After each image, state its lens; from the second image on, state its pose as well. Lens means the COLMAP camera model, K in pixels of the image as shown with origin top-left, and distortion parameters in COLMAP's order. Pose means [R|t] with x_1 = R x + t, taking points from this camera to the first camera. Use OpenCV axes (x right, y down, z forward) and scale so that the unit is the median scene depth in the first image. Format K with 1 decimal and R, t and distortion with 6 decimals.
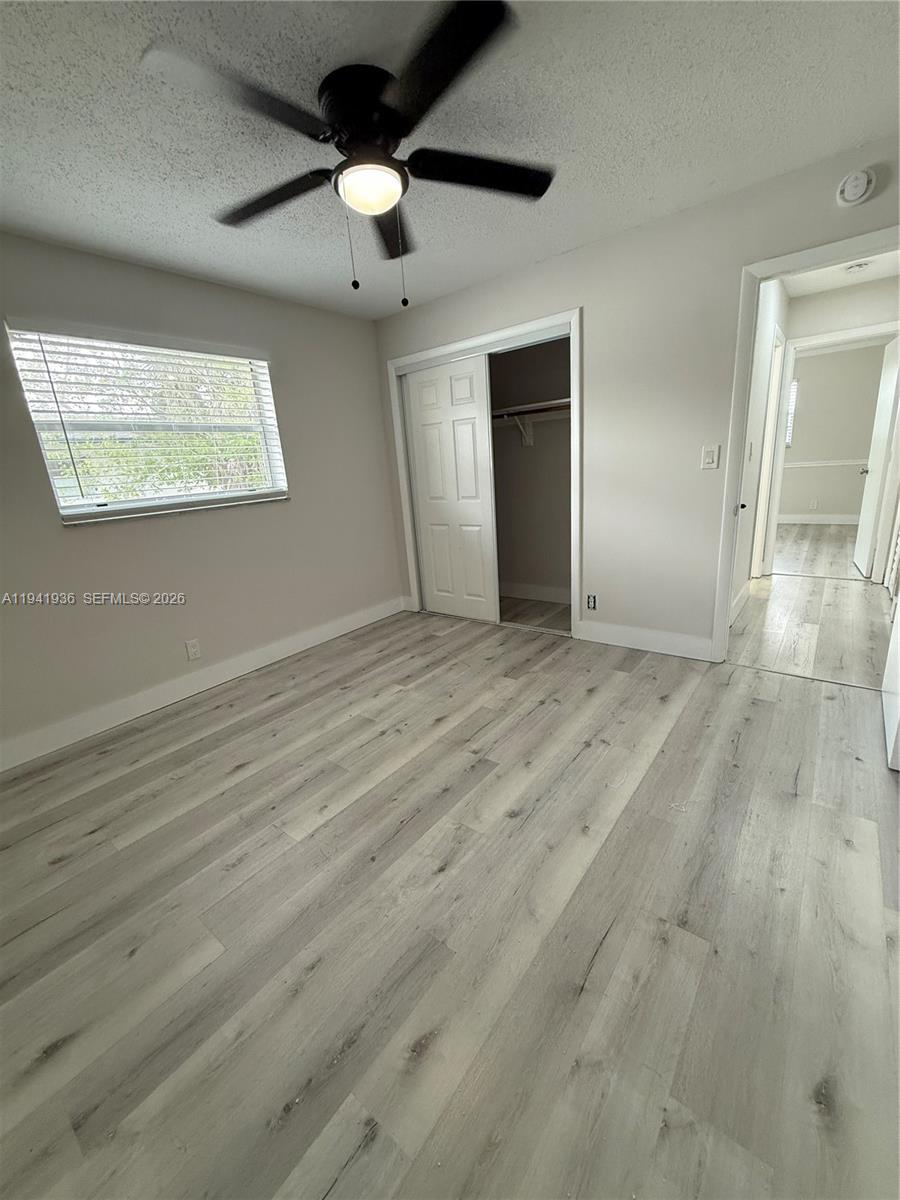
lens RADIAL K [[480.5, 0, 448.8], [0, 480.5, 609.9], [0, 0, 1]] dist [0.002810, 0.000187]
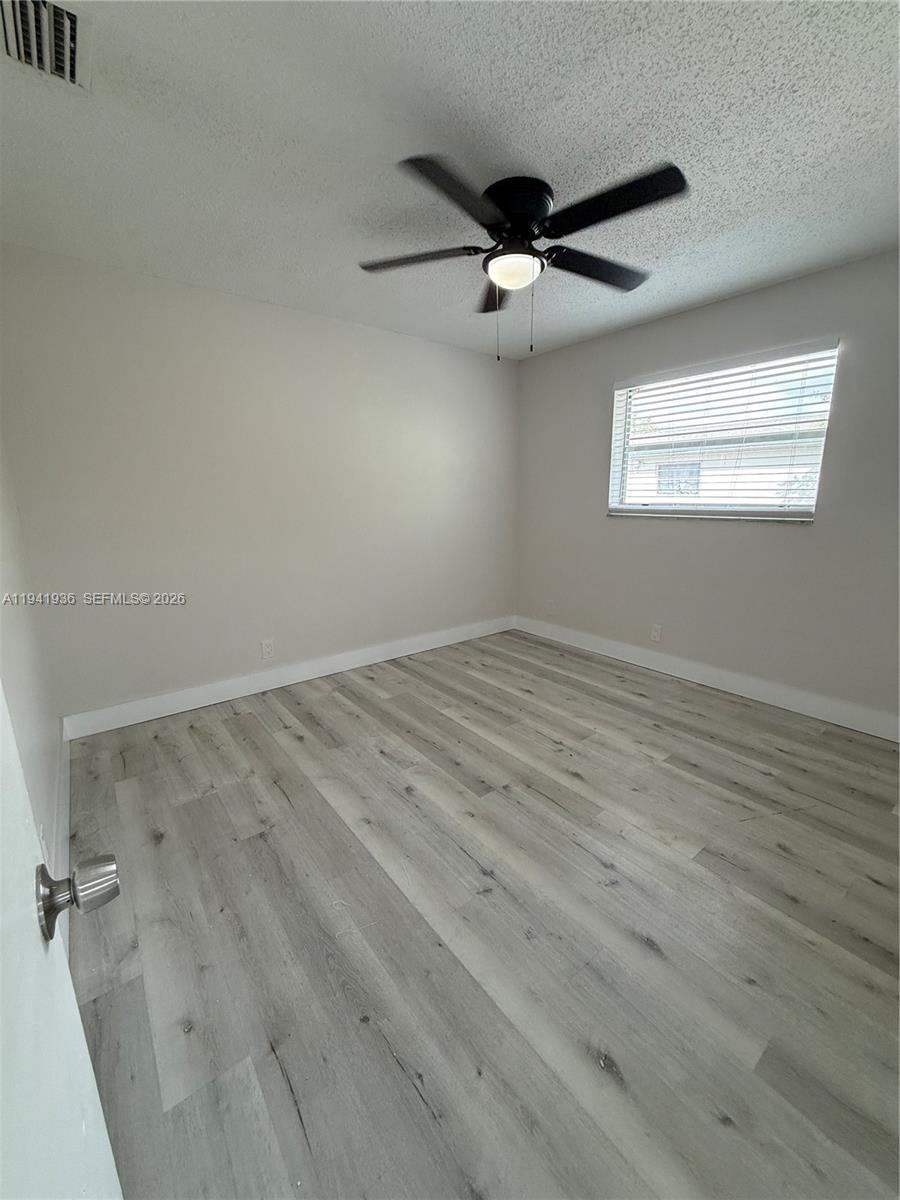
lens RADIAL K [[480.5, 0, 445.8], [0, 480.5, 600.9], [0, 0, 1]] dist [0.002810, 0.000187]
pose [[-0.249643, 0.289275, -0.924120, 0.799446], [-0.256099, 0.900632, 0.351105, -0.326833], [0.933858, 0.324317, -0.150754, 0.821985]]
